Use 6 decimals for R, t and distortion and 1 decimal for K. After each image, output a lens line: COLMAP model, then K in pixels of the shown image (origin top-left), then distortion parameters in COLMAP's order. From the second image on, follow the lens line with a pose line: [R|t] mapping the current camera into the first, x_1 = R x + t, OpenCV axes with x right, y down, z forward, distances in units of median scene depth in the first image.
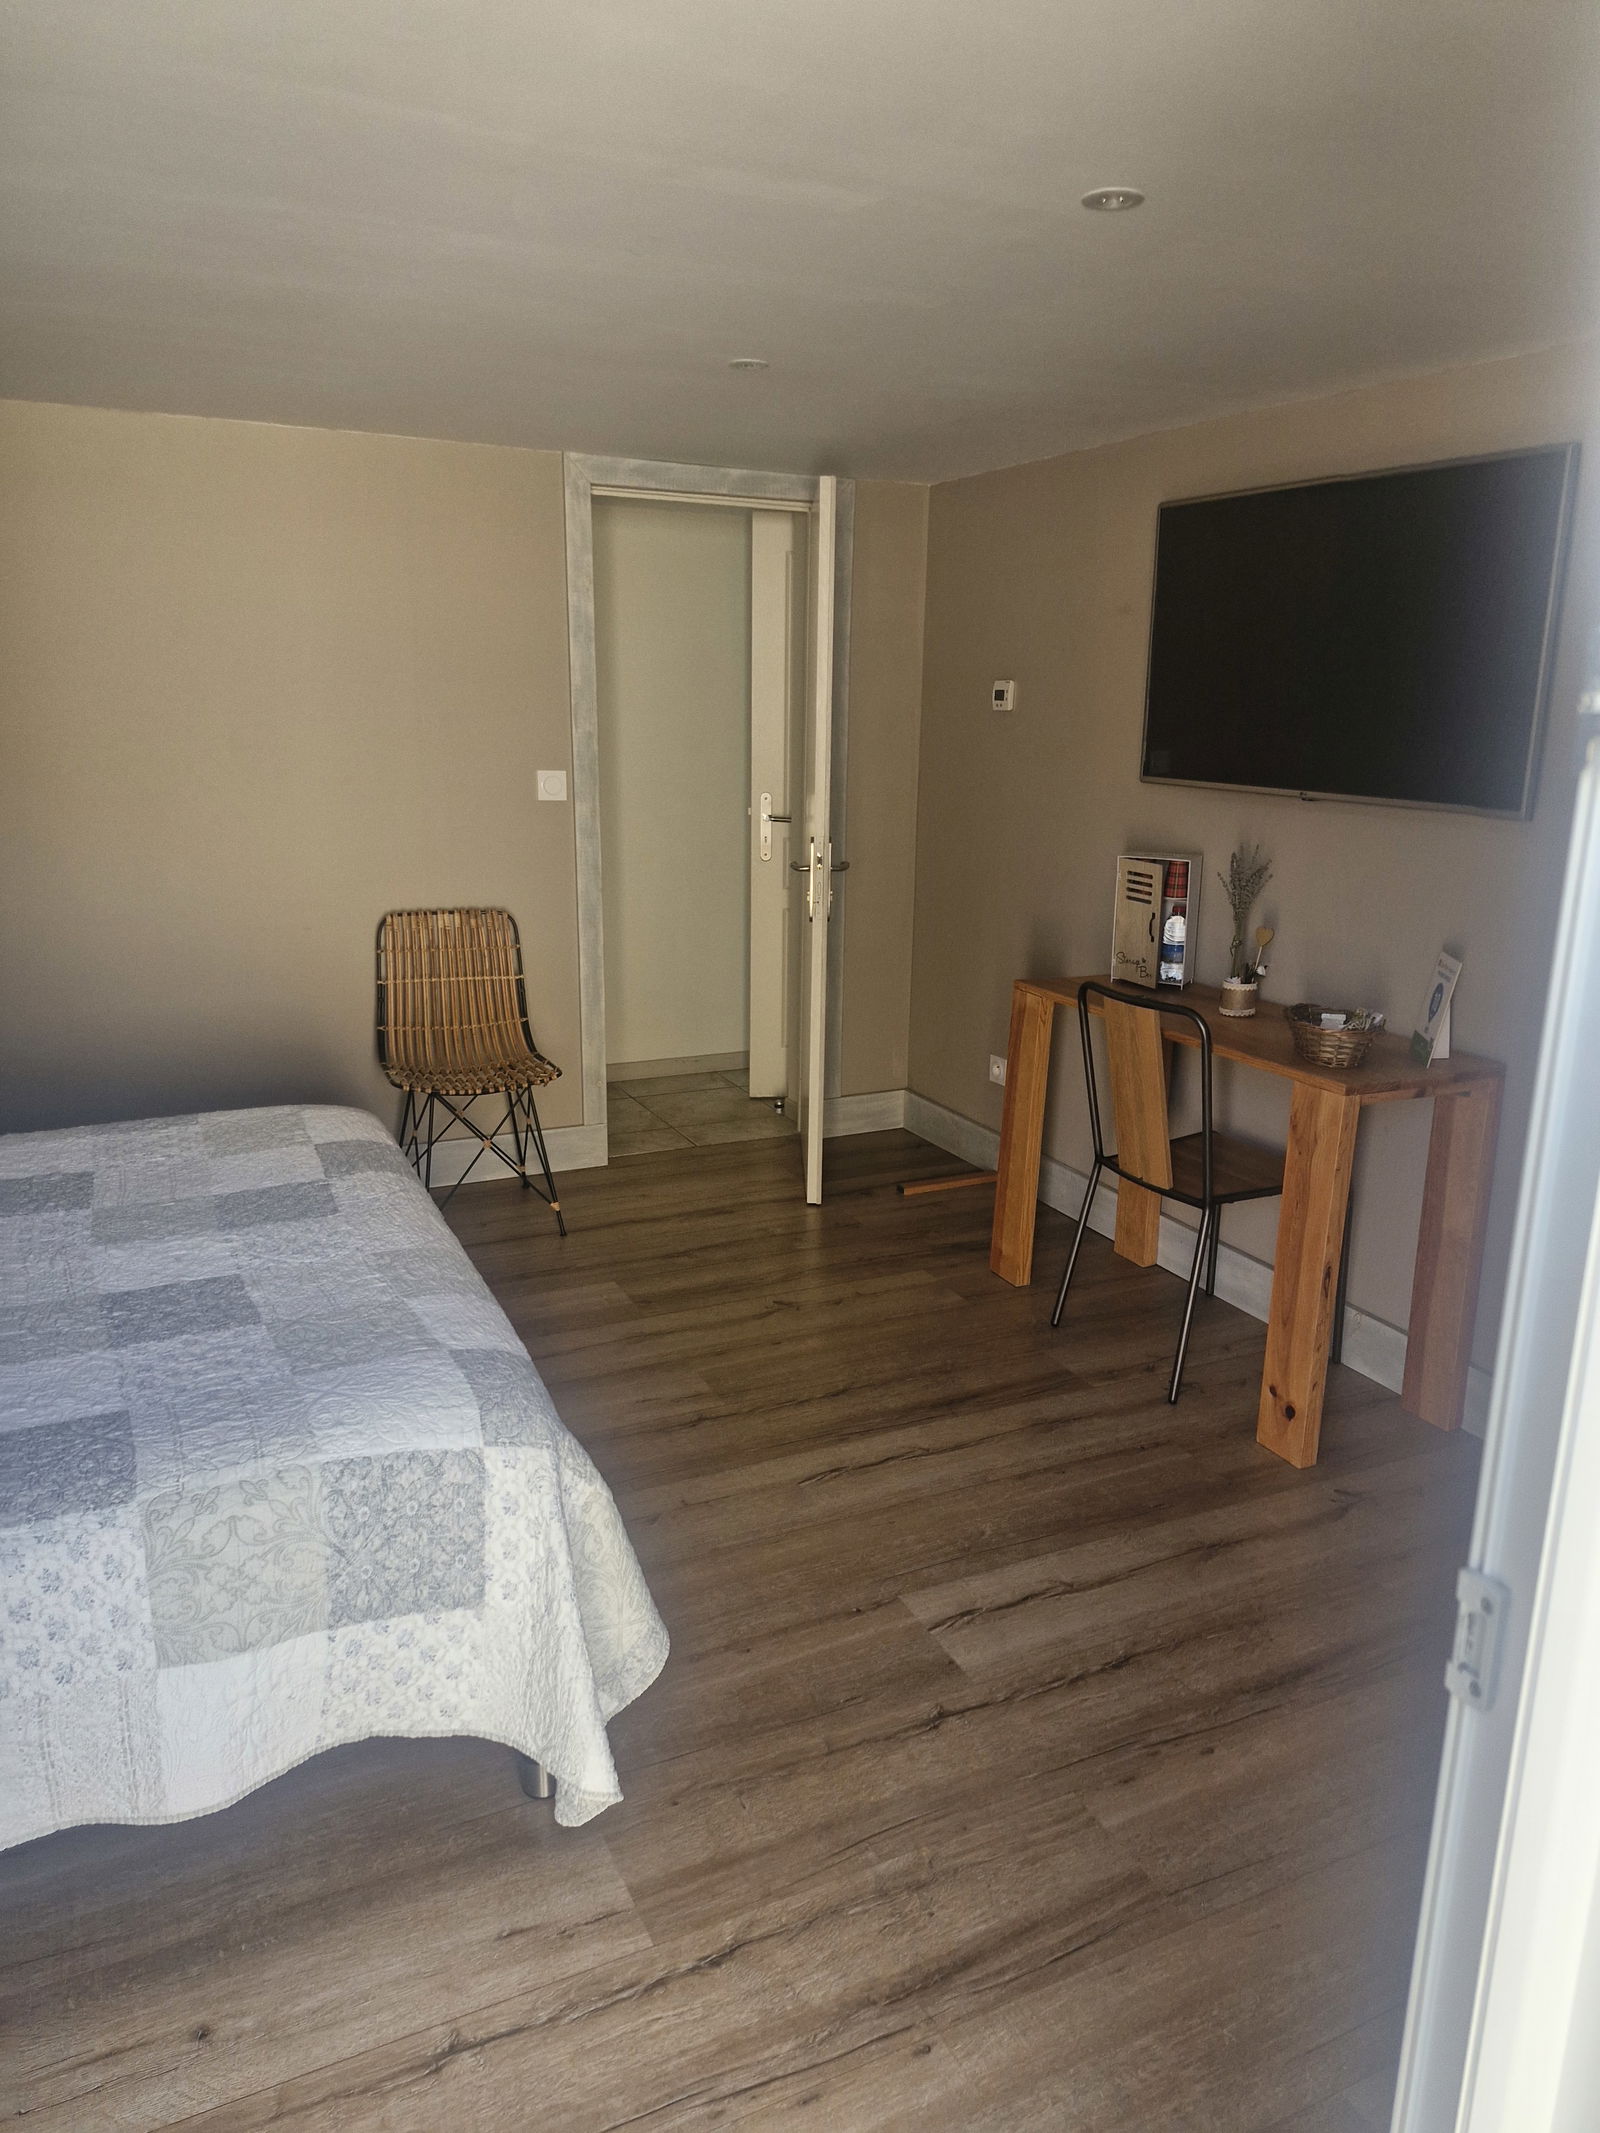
lens RADIAL K [[1450.5, 0, 847.6], [0, 1450.5, 1059.9], [0, 0, 1]] dist [-0.001394, -0.003686]
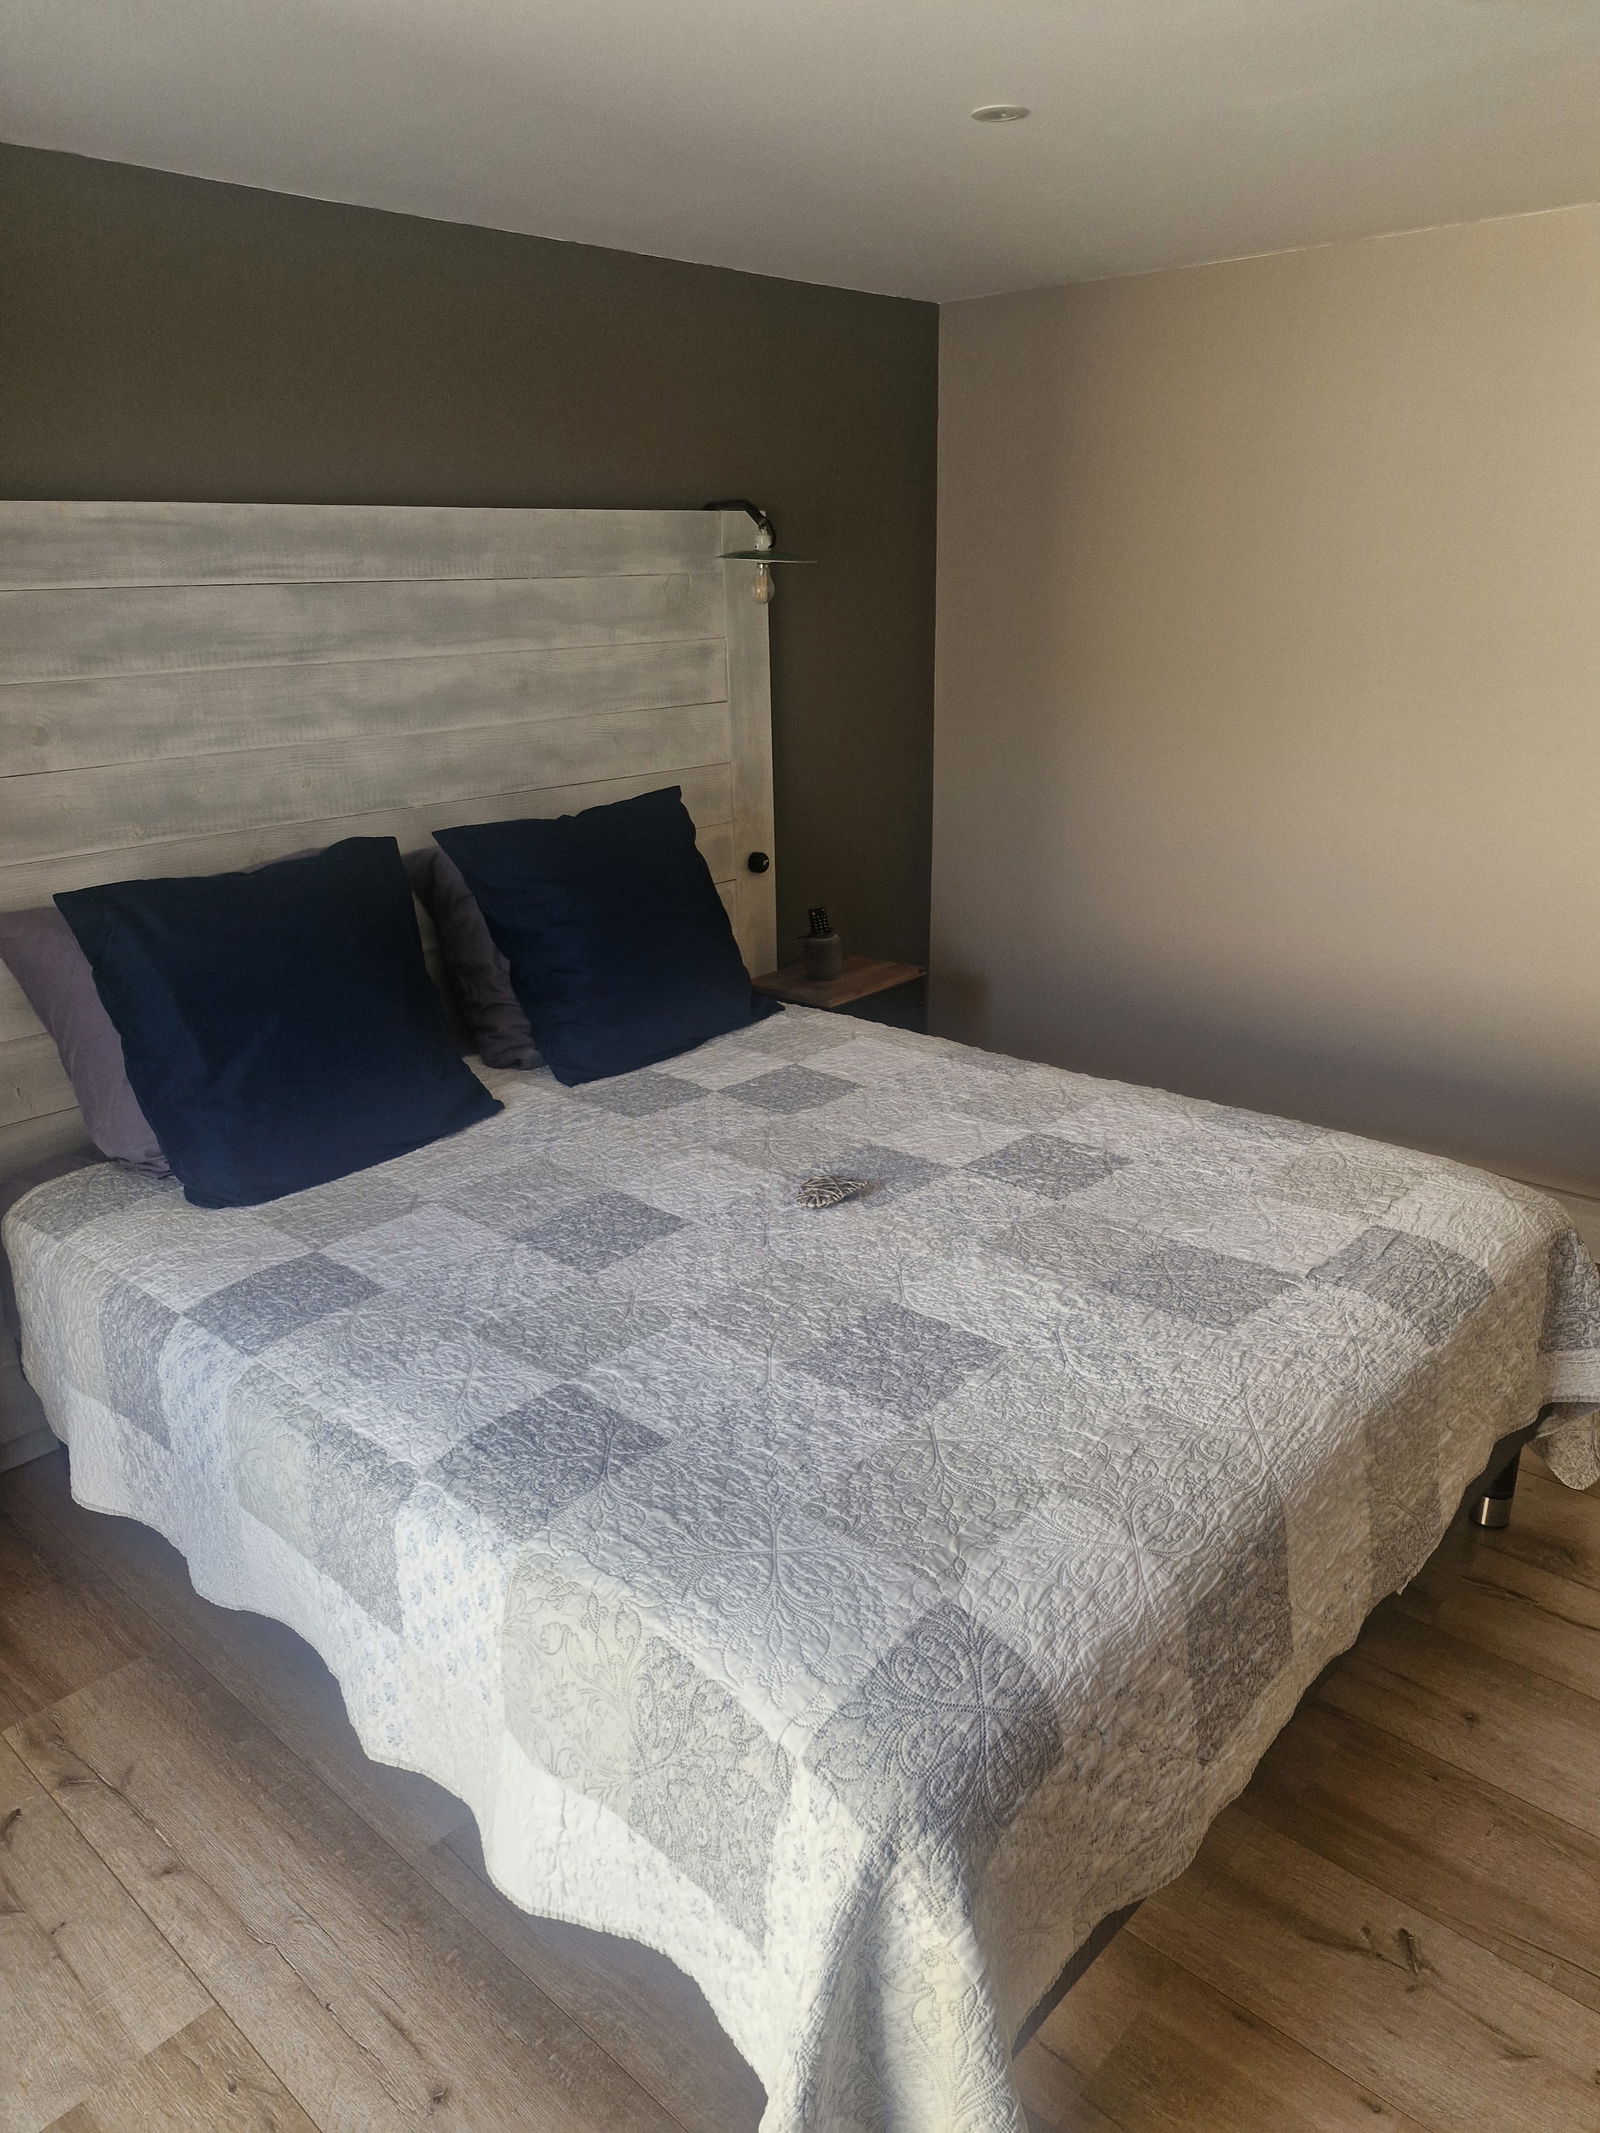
lens RADIAL K [[1459.3, 0, 814.5], [0, 1459.3, 1124.6], [0, 0, 1]] dist [0.114061, -0.159737]
pose [[0.360537, 0.308919, -0.880103, 0.197001], [-0.205333, 0.946702, 0.248180, -0.136710], [0.909863, 0.091236, 0.404753, 0.529617]]
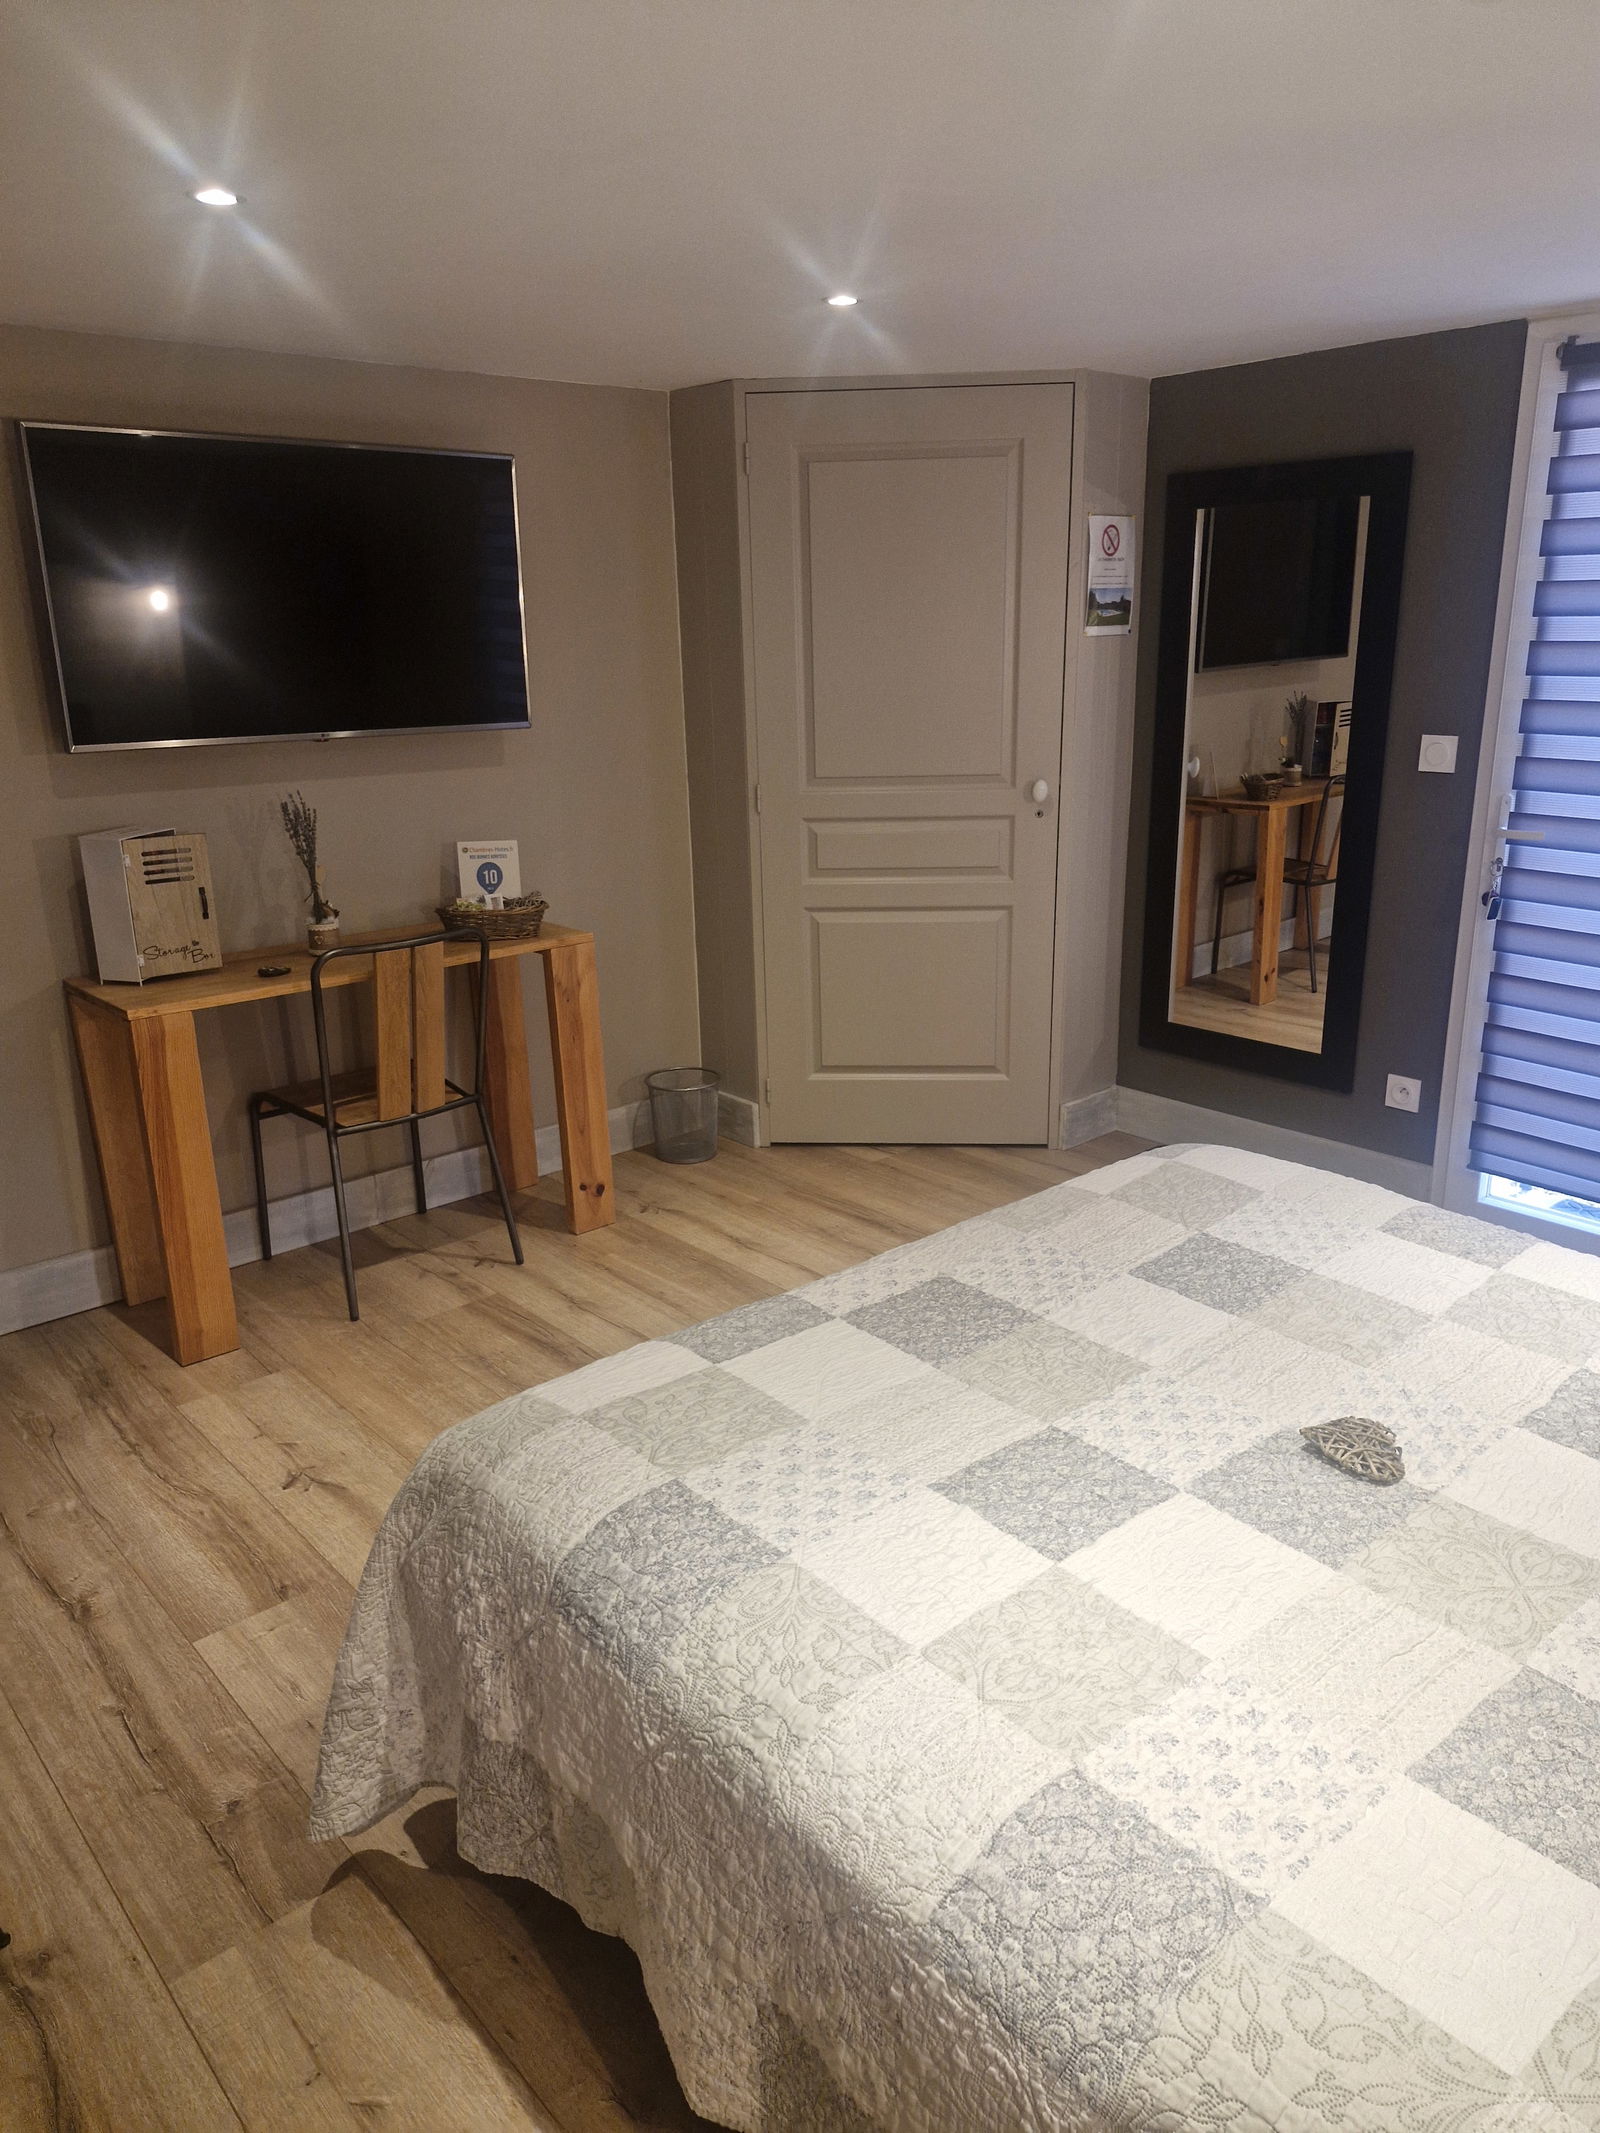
lens RADIAL K [[1450.5, 0, 847.6], [0, 1450.5, 1059.9], [0, 0, 1]] dist [-0.001394, -0.003686]
pose [[-0.281426, -0.299849, 0.911532, -1.133944], [0.227699, 0.901927, 0.366989, -0.363488], [-0.932176, 0.310835, -0.185550, 1.222296]]
